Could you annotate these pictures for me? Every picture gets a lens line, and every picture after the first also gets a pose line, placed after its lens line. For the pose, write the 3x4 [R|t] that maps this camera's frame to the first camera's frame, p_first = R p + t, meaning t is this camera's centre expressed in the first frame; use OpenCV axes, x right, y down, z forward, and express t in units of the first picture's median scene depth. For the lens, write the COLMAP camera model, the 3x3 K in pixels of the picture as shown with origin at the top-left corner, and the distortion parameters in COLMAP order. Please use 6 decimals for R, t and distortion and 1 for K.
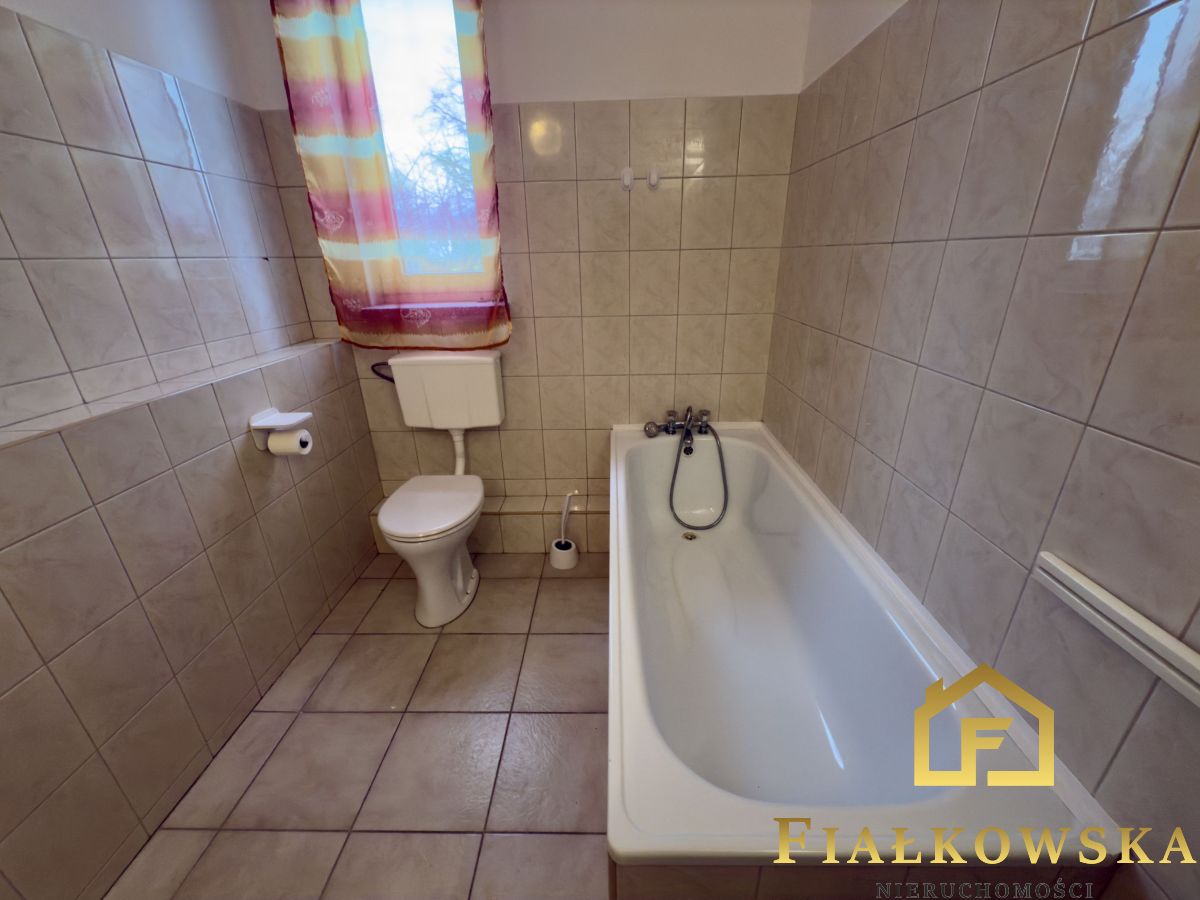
lens RADIAL K [[475.9, 0, 602.8], [0, 475.9, 451.0], [0, 0, 1]] dist [0.000745, -0.000038]
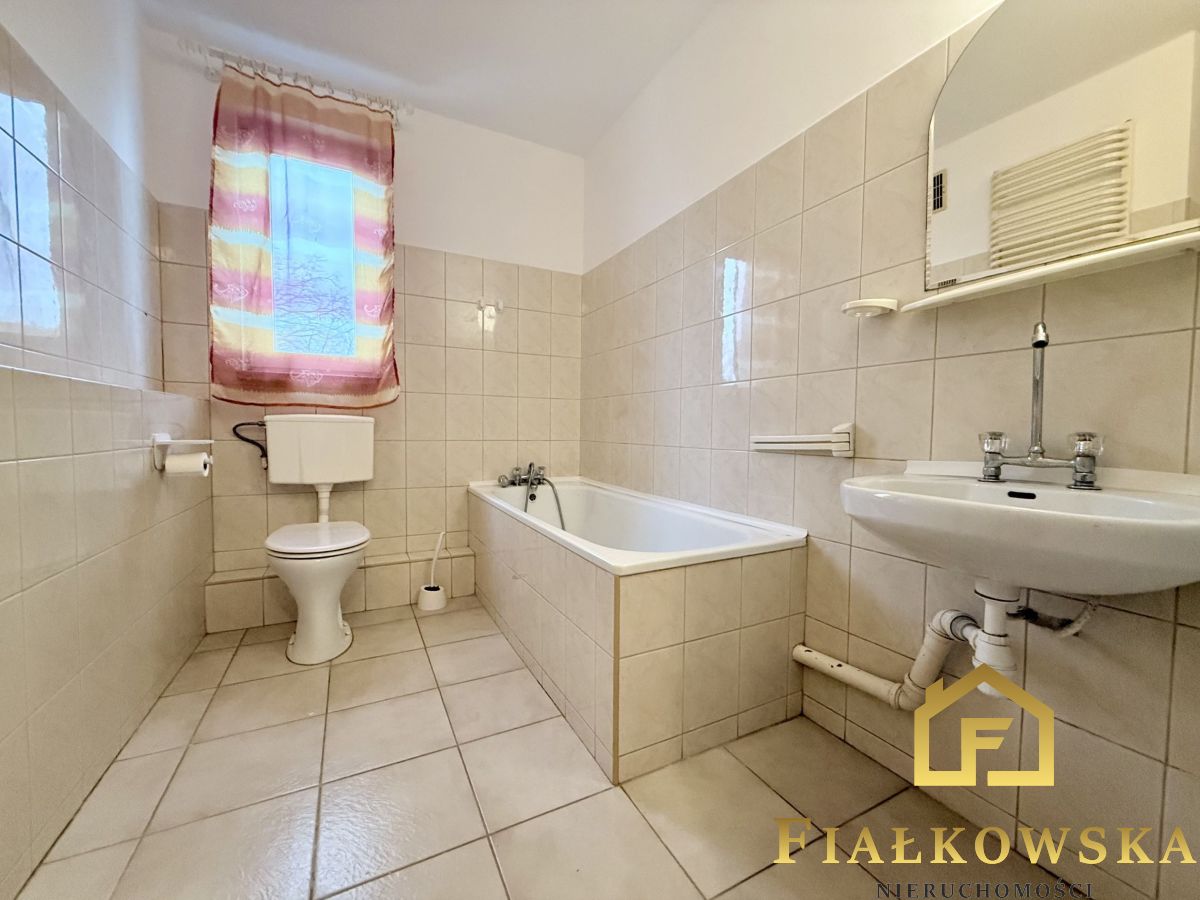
lens RADIAL K [[478.6, 0, 598.4], [0, 478.6, 452.8], [0, 0, 1]] dist [0.001511, 0.000160]
pose [[0.879200, 0.006906, 0.476402, -0.304547], [0.153987, 0.942115, -0.297839, 0.323620], [-0.450882, 0.335220, 0.827244, -0.203452]]
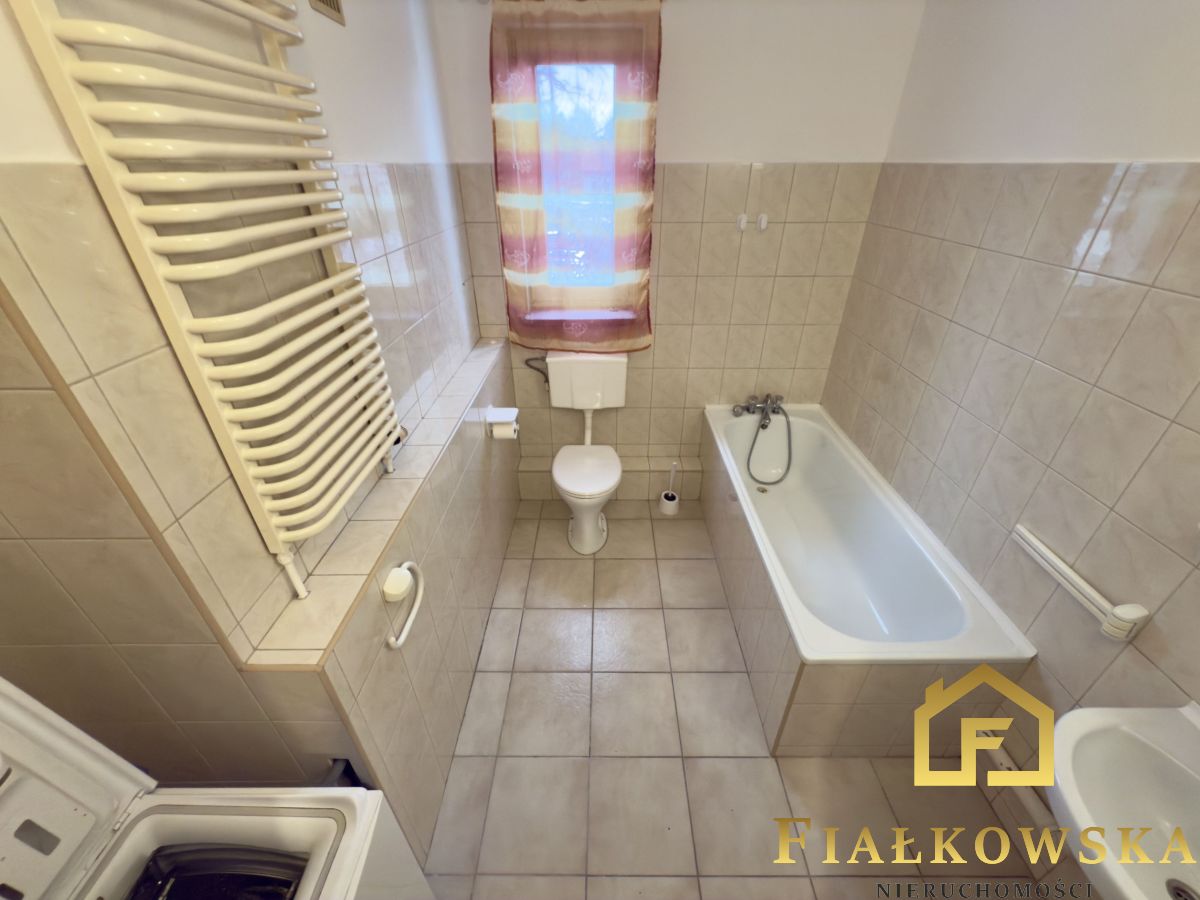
lens RADIAL K [[475.9, 0, 602.8], [0, 475.9, 451.0], [0, 0, 1]] dist [0.000745, -0.000038]
pose [[0.999712, 0.006477, 0.023121, -0.325206], [-0.009974, 0.987938, 0.154529, -0.144617], [-0.021841, -0.154716, 0.987718, -0.333053]]
